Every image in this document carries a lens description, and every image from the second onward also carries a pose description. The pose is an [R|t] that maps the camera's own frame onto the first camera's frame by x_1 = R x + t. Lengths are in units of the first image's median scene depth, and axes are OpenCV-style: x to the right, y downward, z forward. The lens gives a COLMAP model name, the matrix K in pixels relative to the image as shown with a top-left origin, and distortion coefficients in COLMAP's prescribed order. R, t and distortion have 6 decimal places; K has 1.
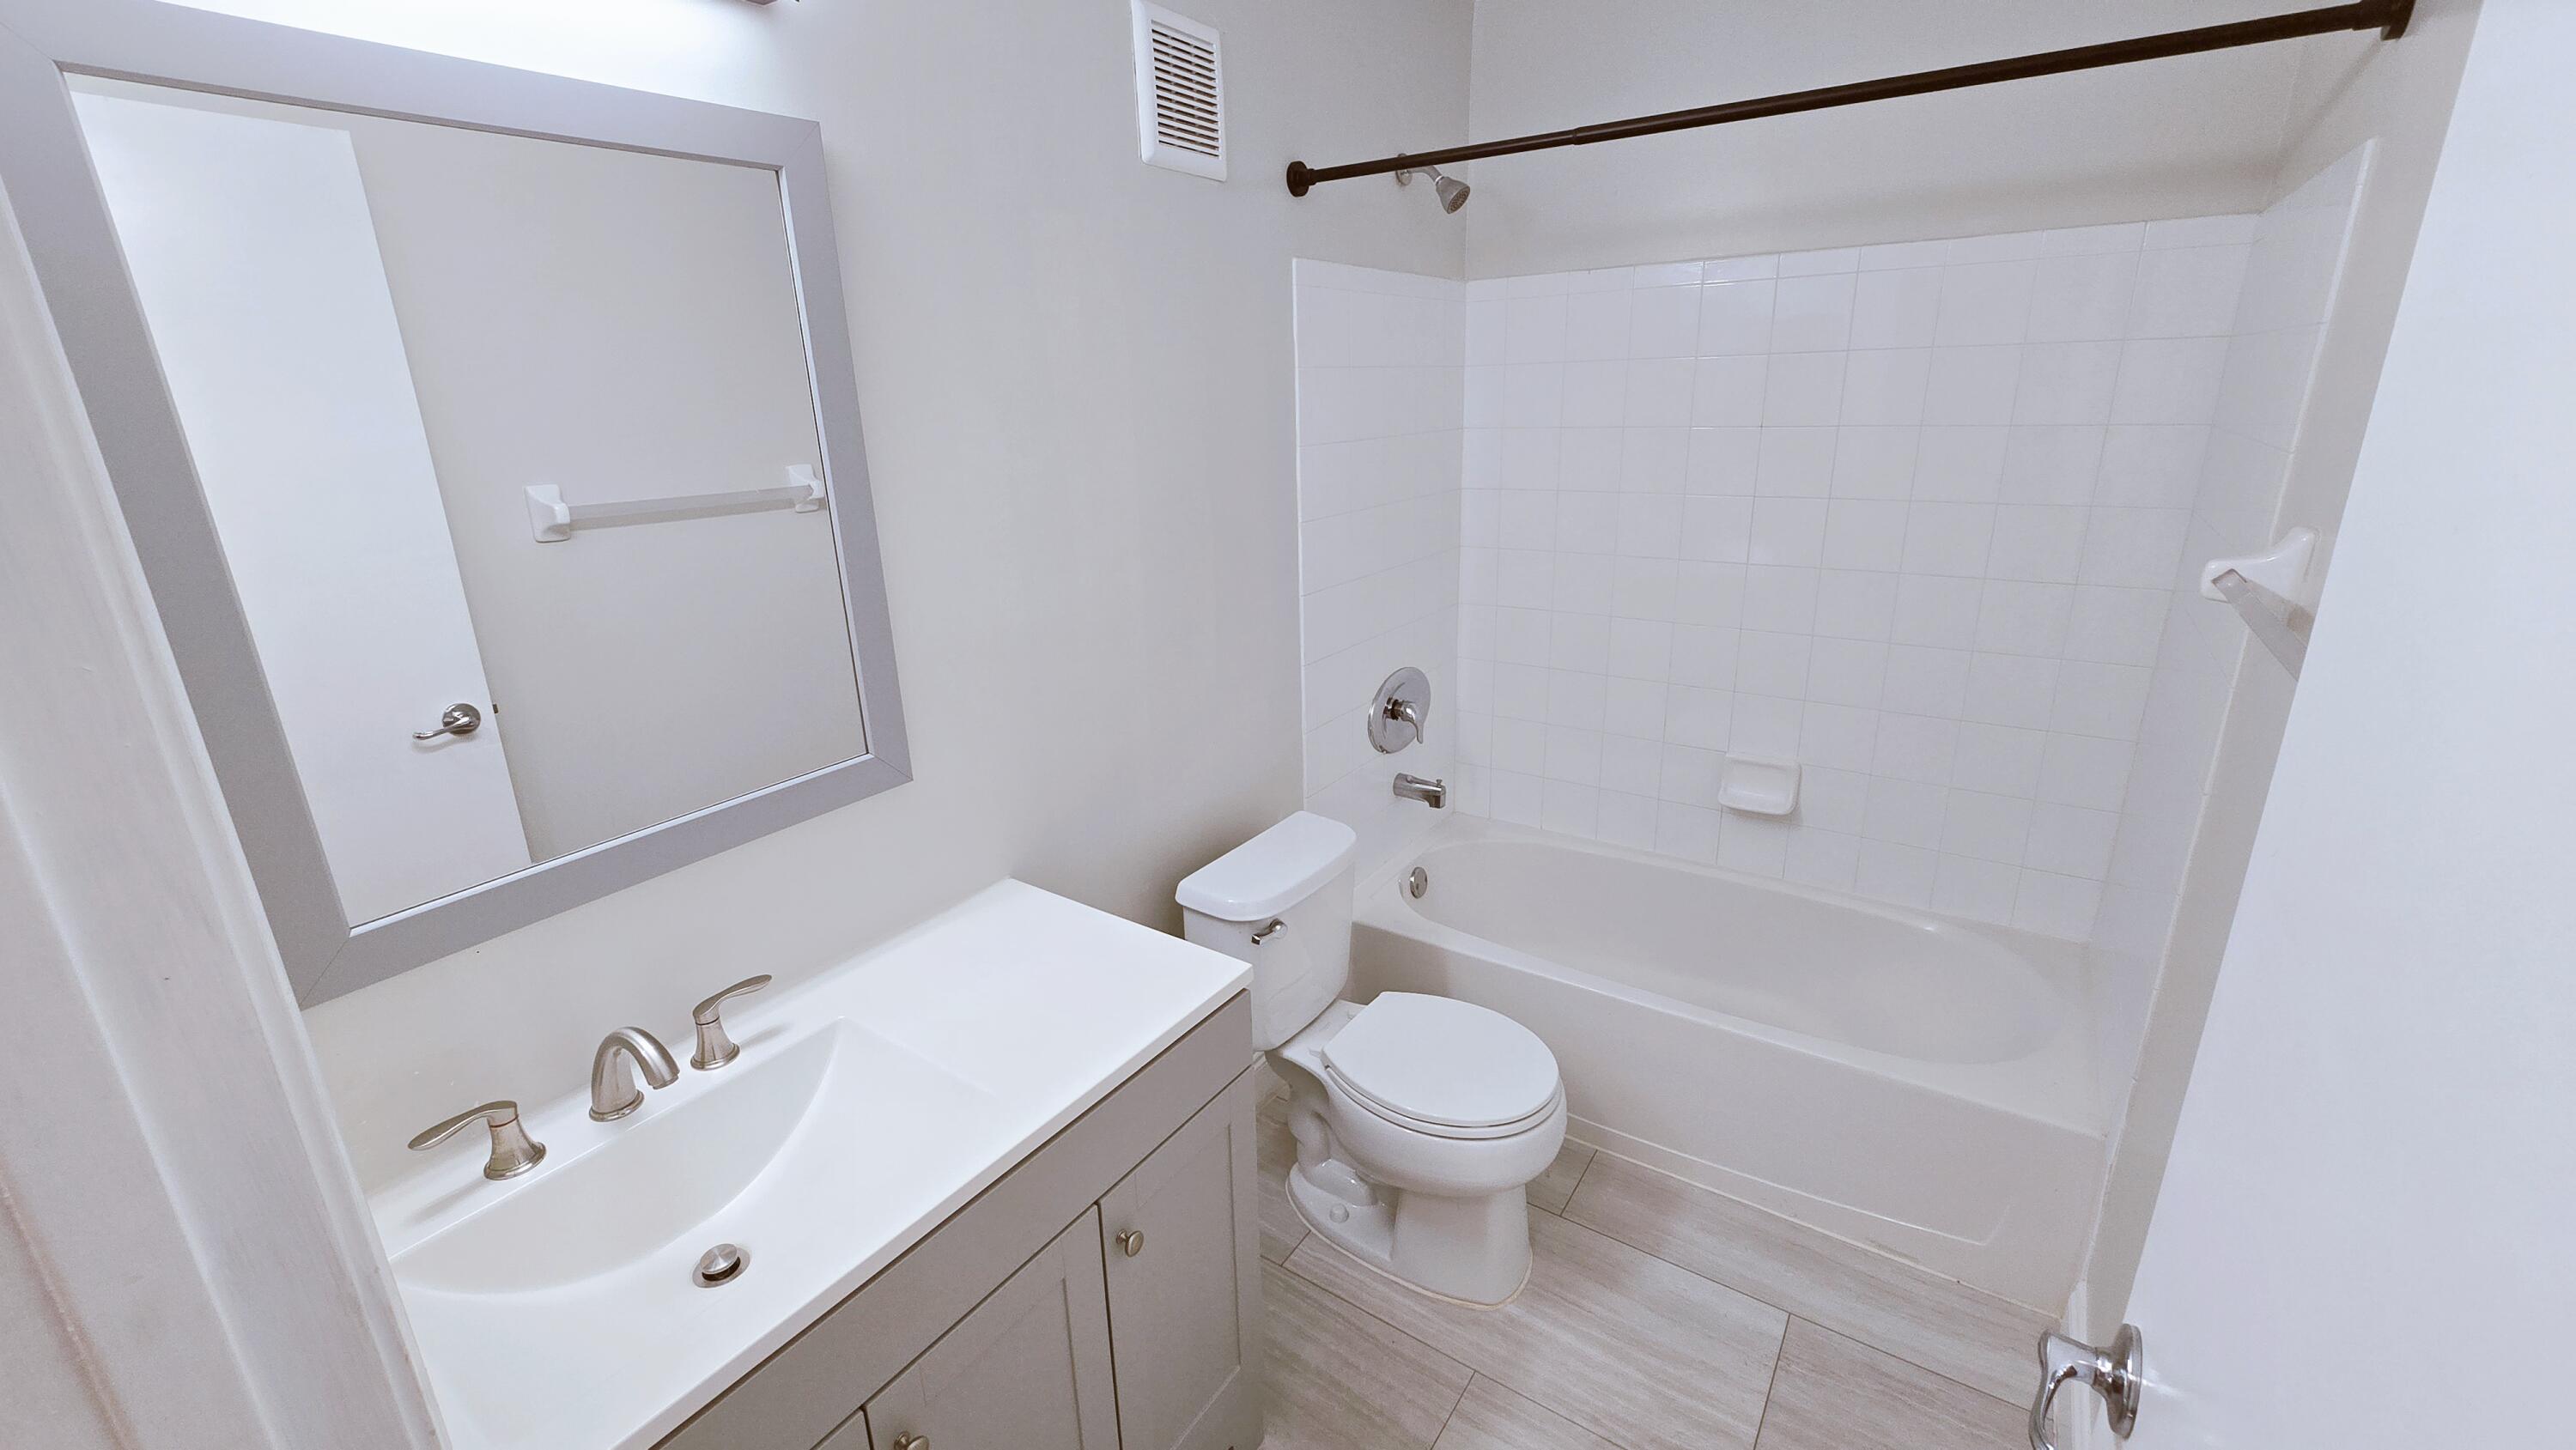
lens RADIAL K [[1055.9, 0, 1278.1], [0, 1055.9, 714.7], [0, 0, 1]] dist [-0.004397, -0.000248]
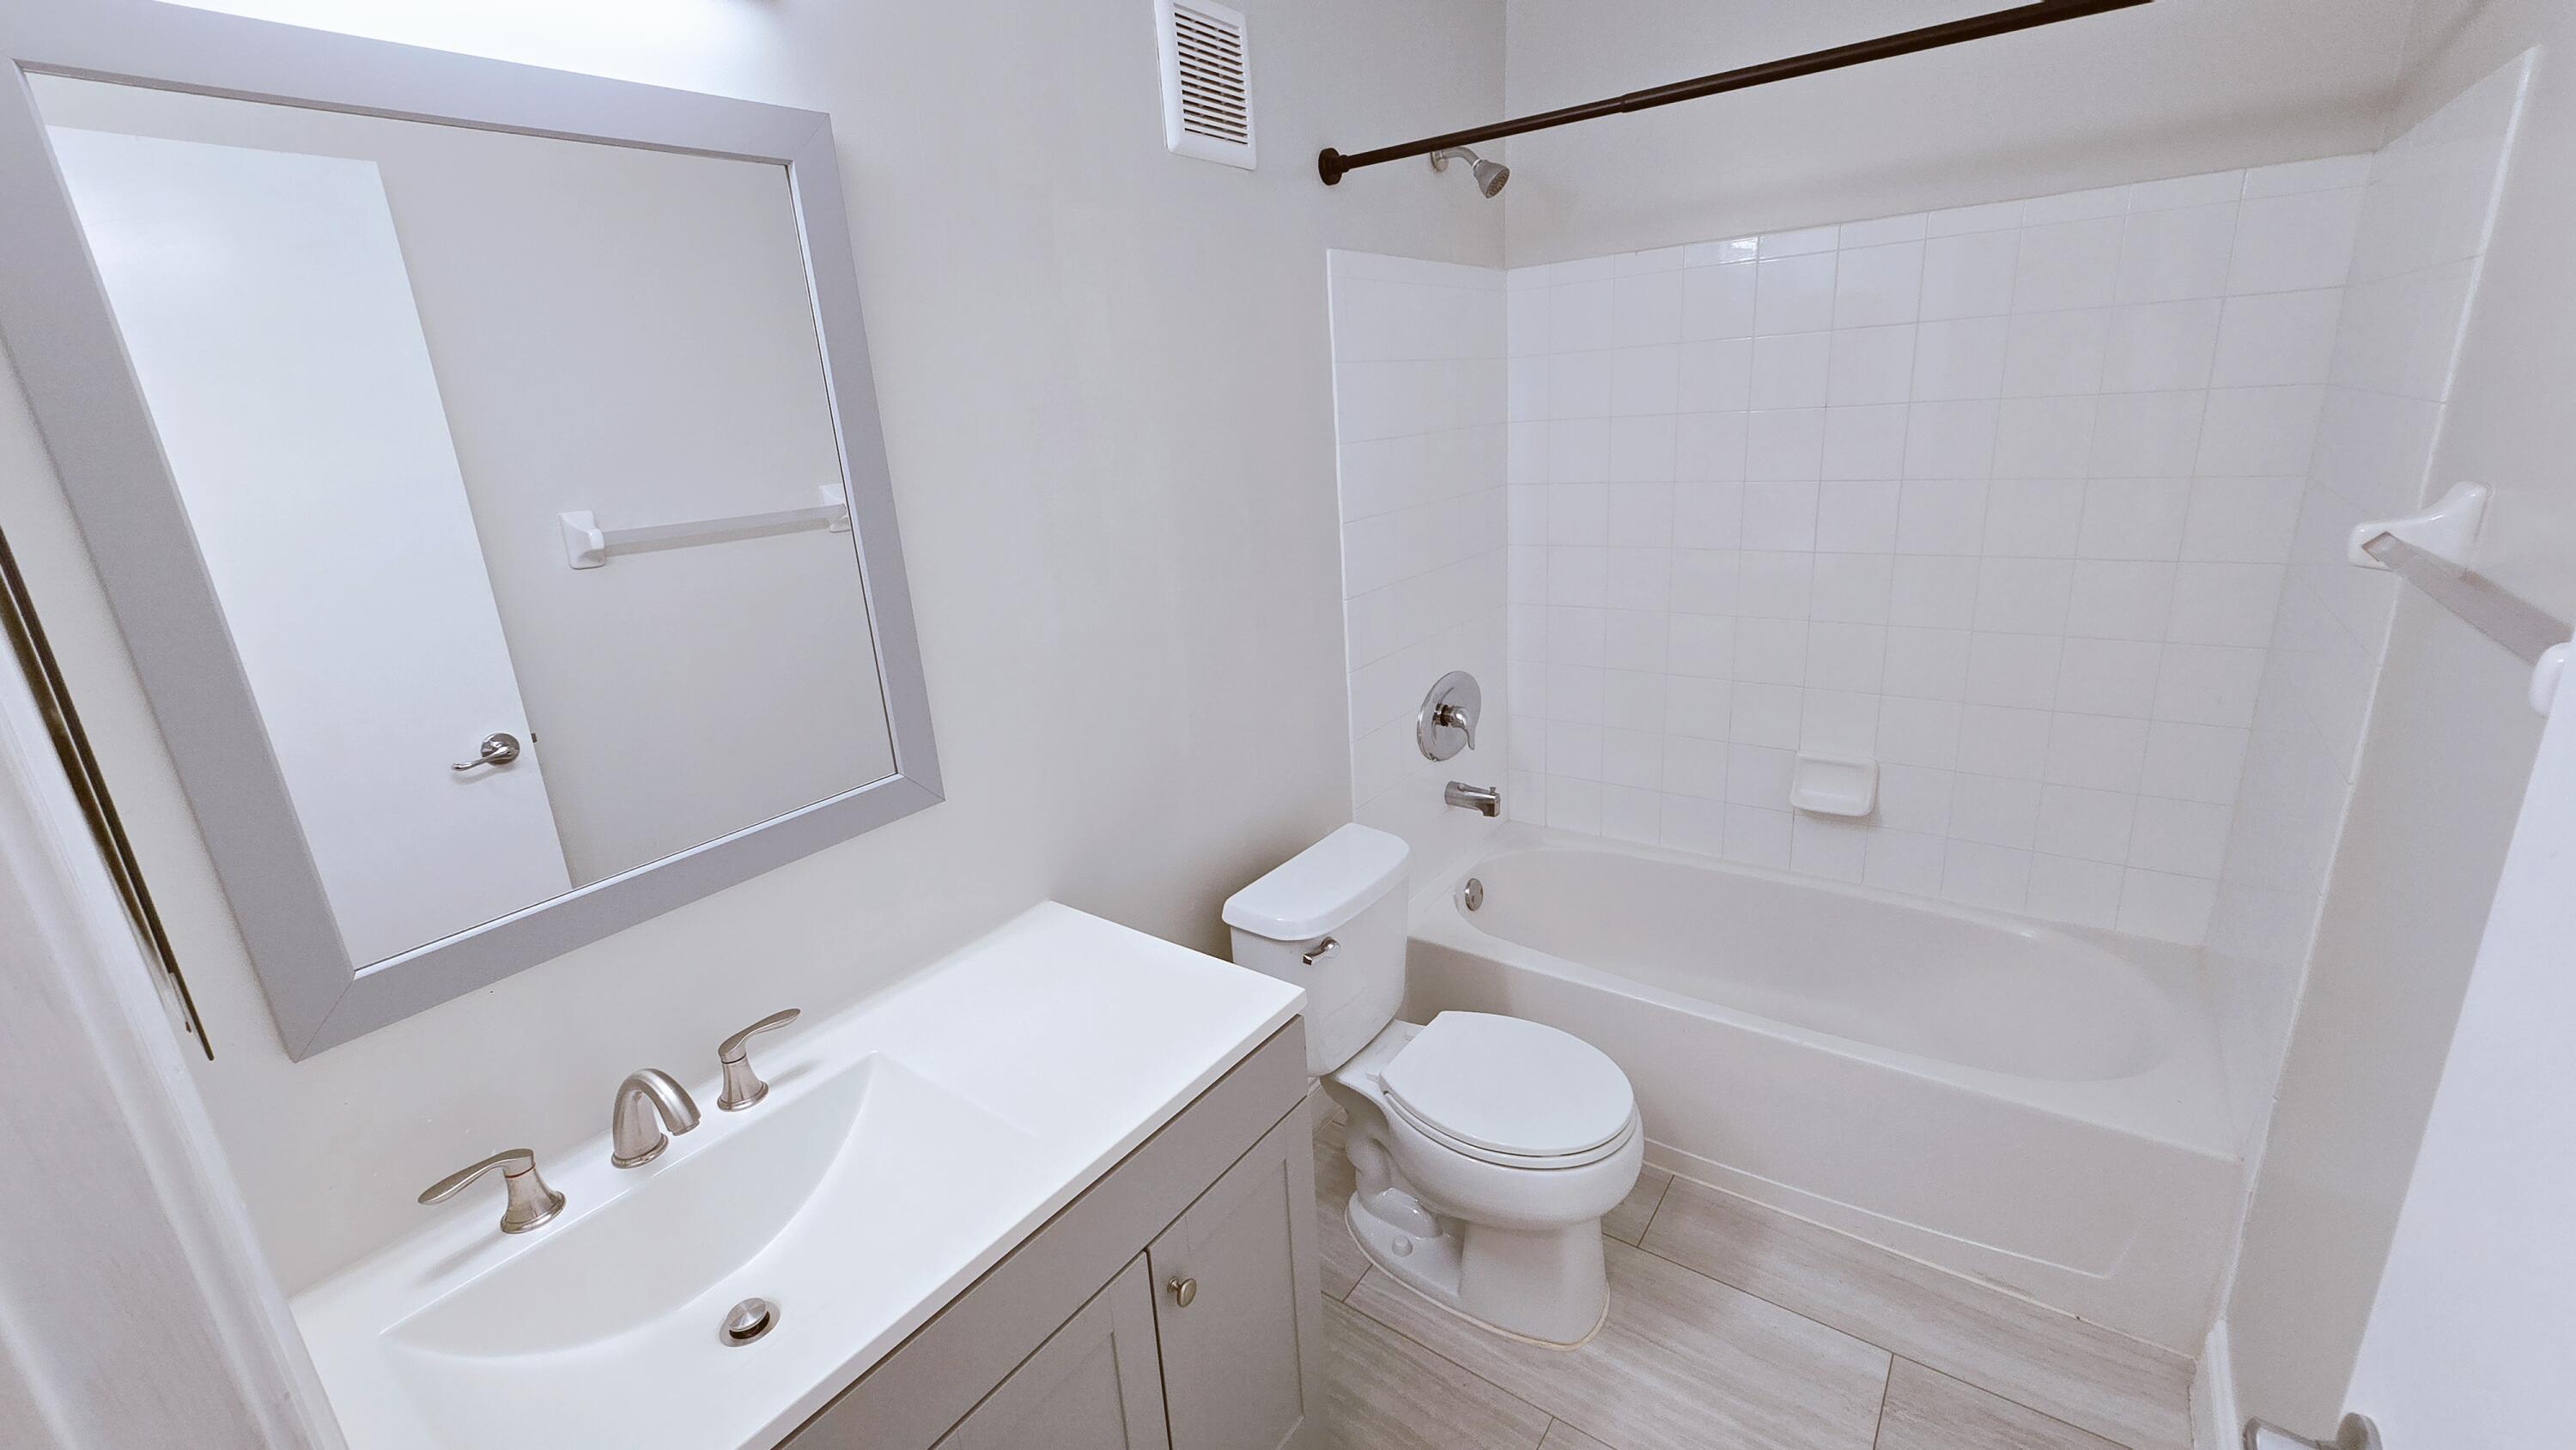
lens RADIAL K [[1053.7, 0, 1275.4], [0, 1053.7, 721.9], [0, 0, 1]] dist [-0.001426, -0.000046]
pose [[0.998748, -0.025790, -0.042867, -0.003564], [0.025602, 0.999660, -0.004920, 0.002670], [0.042979, 0.003816, 0.999069, 0.047289]]
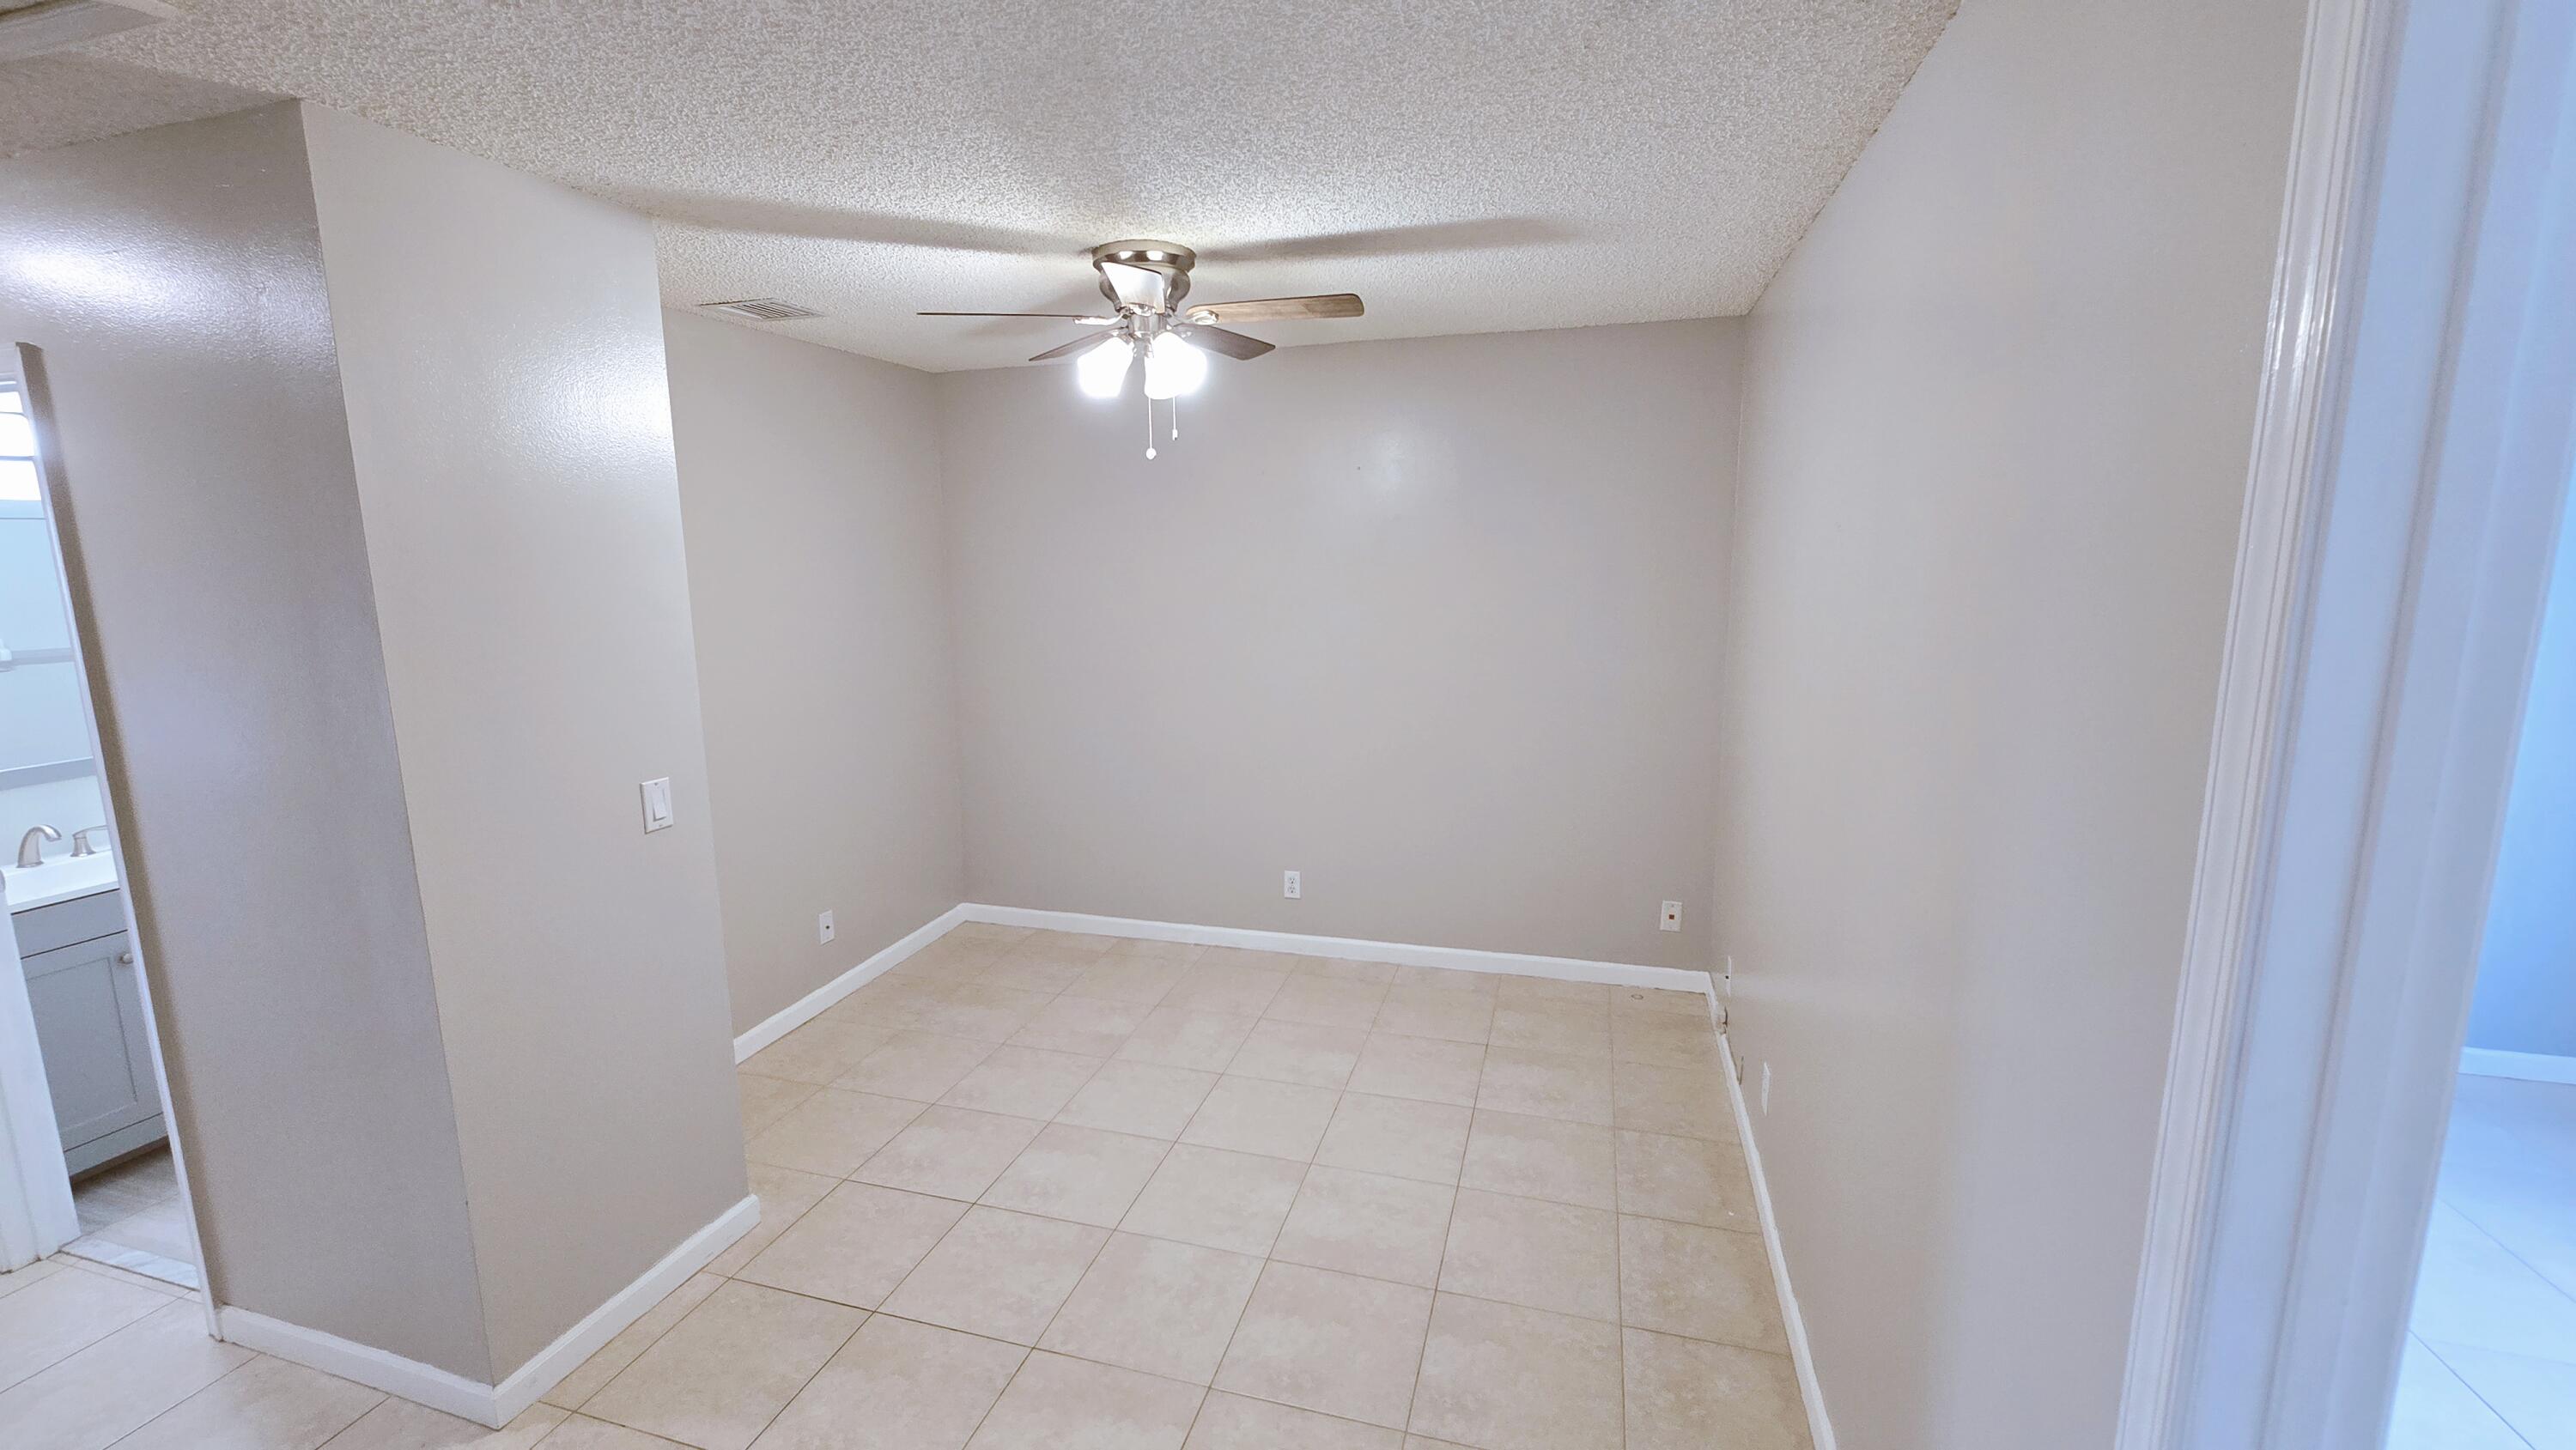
lens RADIAL K [[1055.9, 0, 1278.1], [0, 1055.9, 714.7], [0, 0, 1]] dist [-0.004397, -0.000248]
pose [[0.950038, -0.033822, 0.310298, 0.937730], [0.078810, 0.987895, -0.133613, 0.368514], [-0.302023, 0.151392, 0.941203, -1.511723]]
